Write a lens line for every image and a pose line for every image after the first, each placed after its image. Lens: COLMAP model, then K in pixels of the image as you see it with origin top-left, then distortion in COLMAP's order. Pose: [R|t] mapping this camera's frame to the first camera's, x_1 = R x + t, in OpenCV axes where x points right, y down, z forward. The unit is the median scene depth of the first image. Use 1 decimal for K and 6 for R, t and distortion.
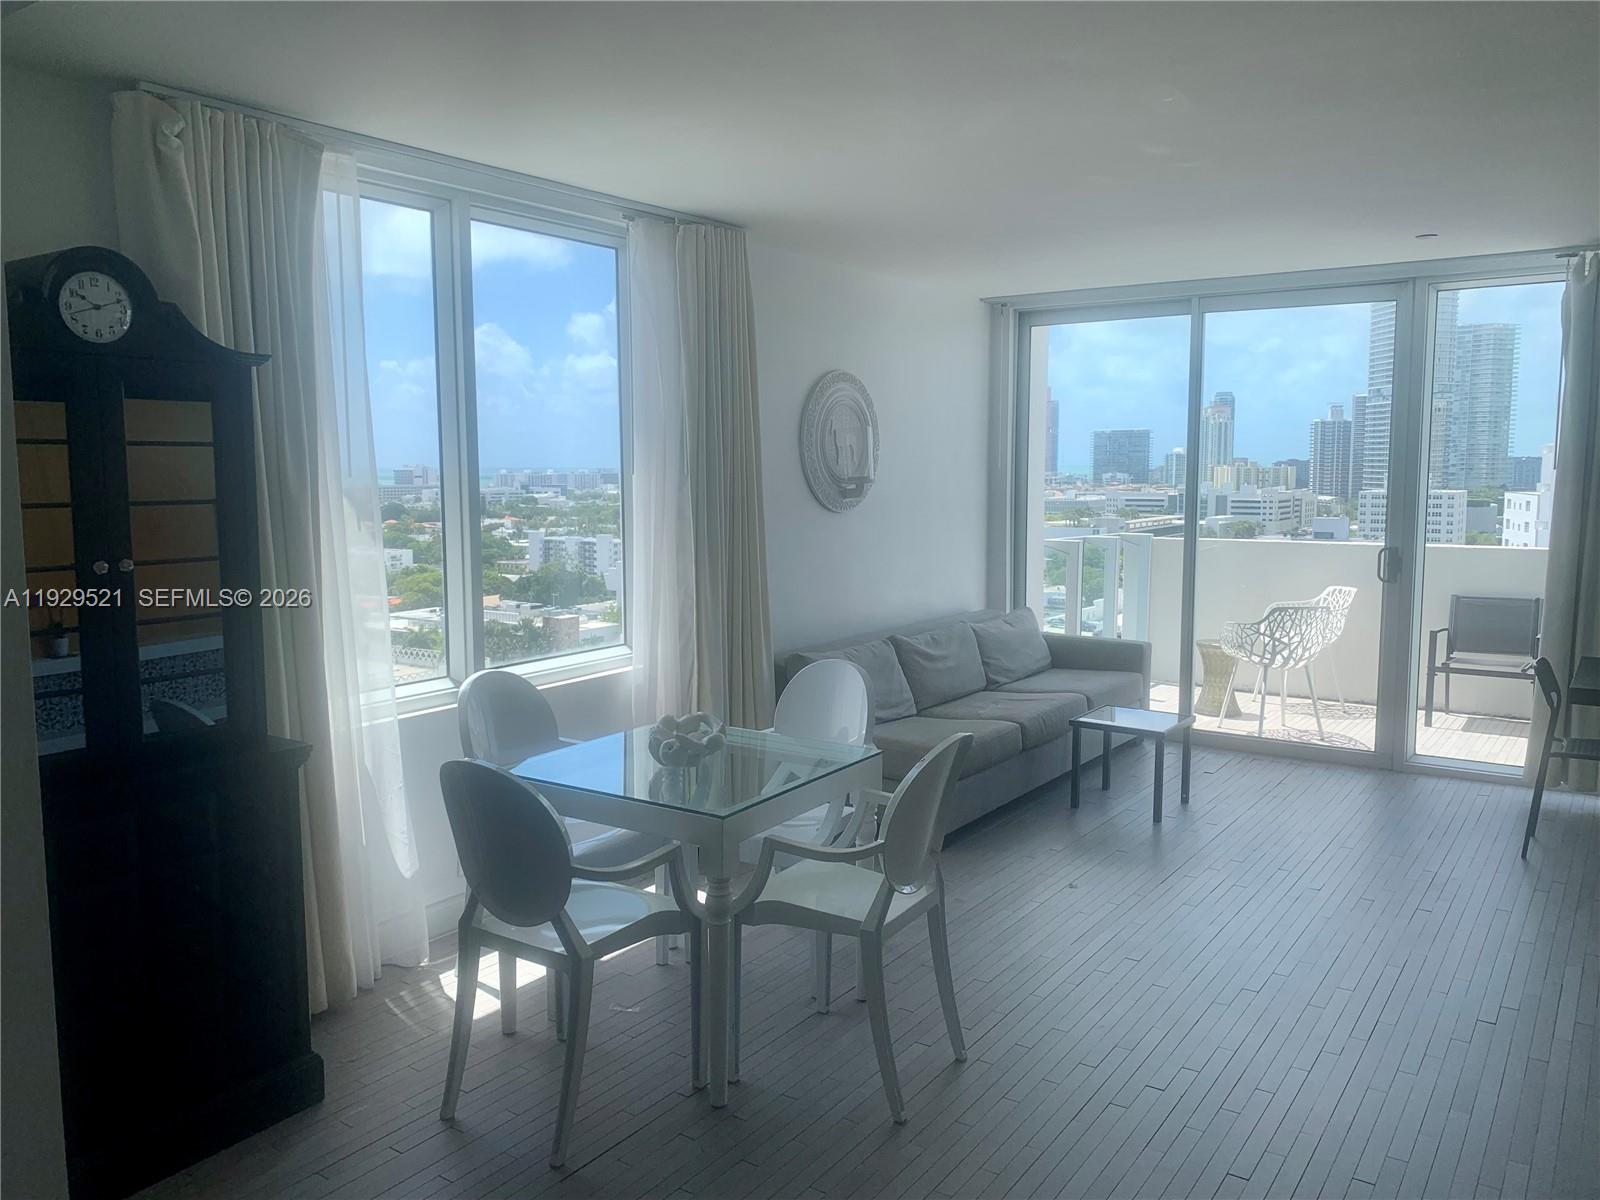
lens RADIAL K [[1223.2, 0, 805.7], [0, 1223.2, 605.2], [0, 0, 1]] dist [0.052816, -0.063484]
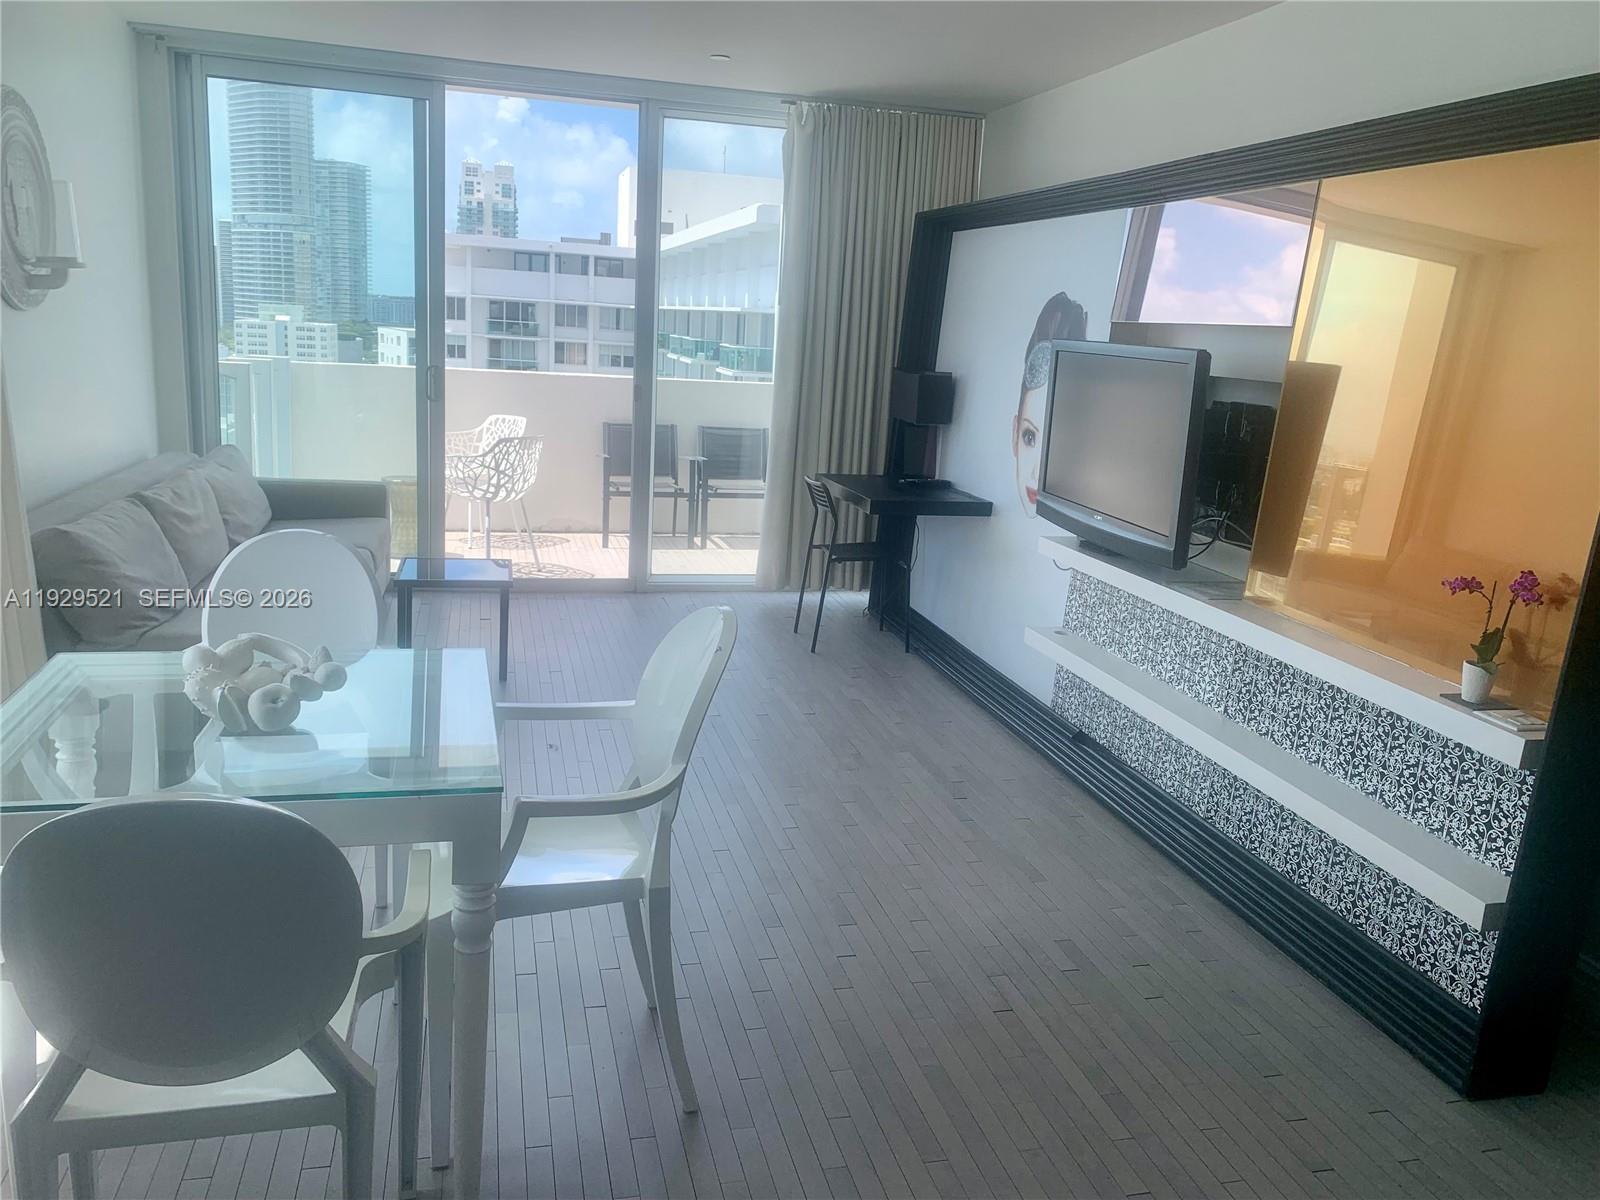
lens RADIAL K [[1223.2, 0, 797.3], [0, 1223.2, 579.2], [0, 0, 1]] dist [0.052816, -0.063484]
pose [[0.664411, -0.112618, 0.738834, -0.210767], [0.027211, 0.991571, 0.126672, -0.004512], [-0.746872, -0.064058, 0.661875, 0.238897]]
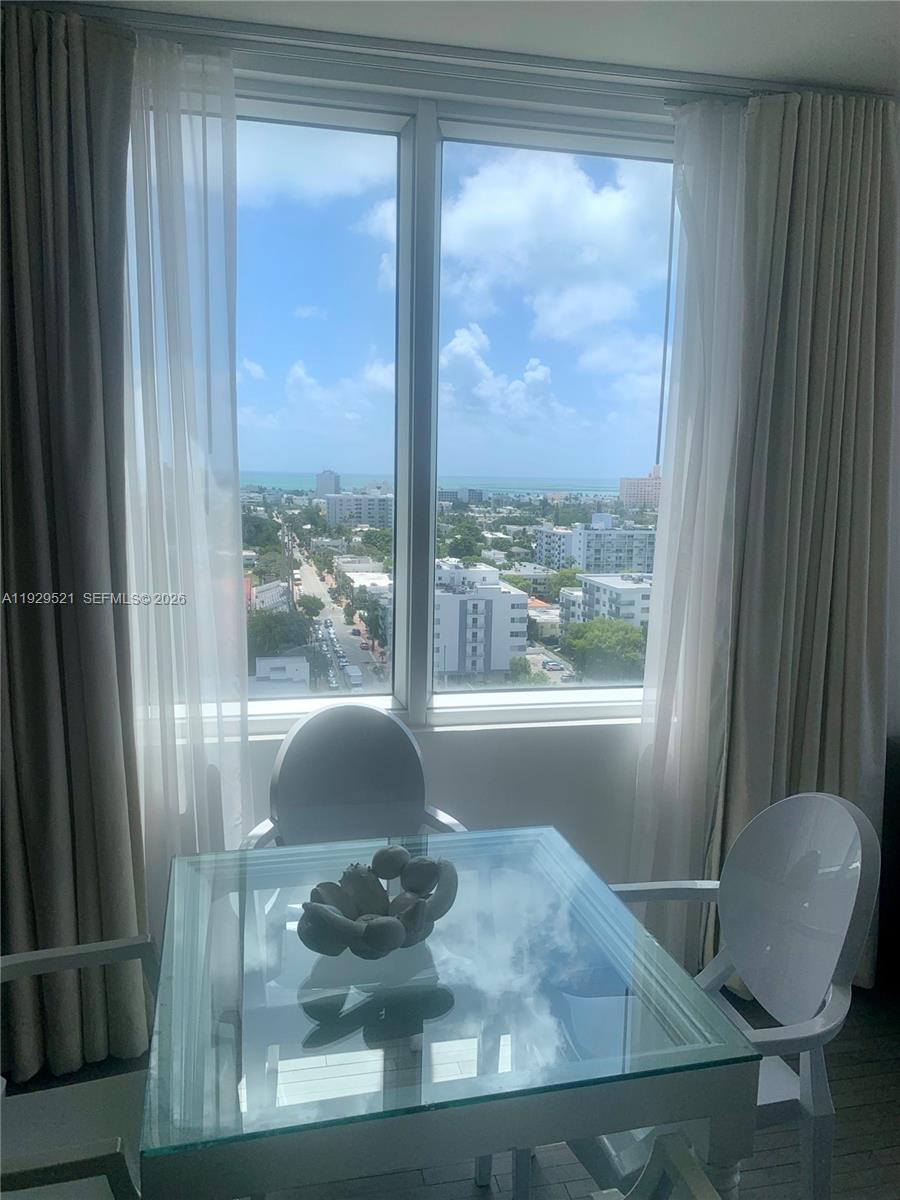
lens RADIAL K [[917.4, 0, 452.8], [0, 917.4, 582.6], [0, 0, 1]] dist [0.052816, -0.063484]
pose [[0.735670, 0.104601, -0.669214, 0.118397], [-0.106253, 0.993594, 0.038499, -0.034875], [0.668954, 0.042783, 0.742071, 0.403122]]
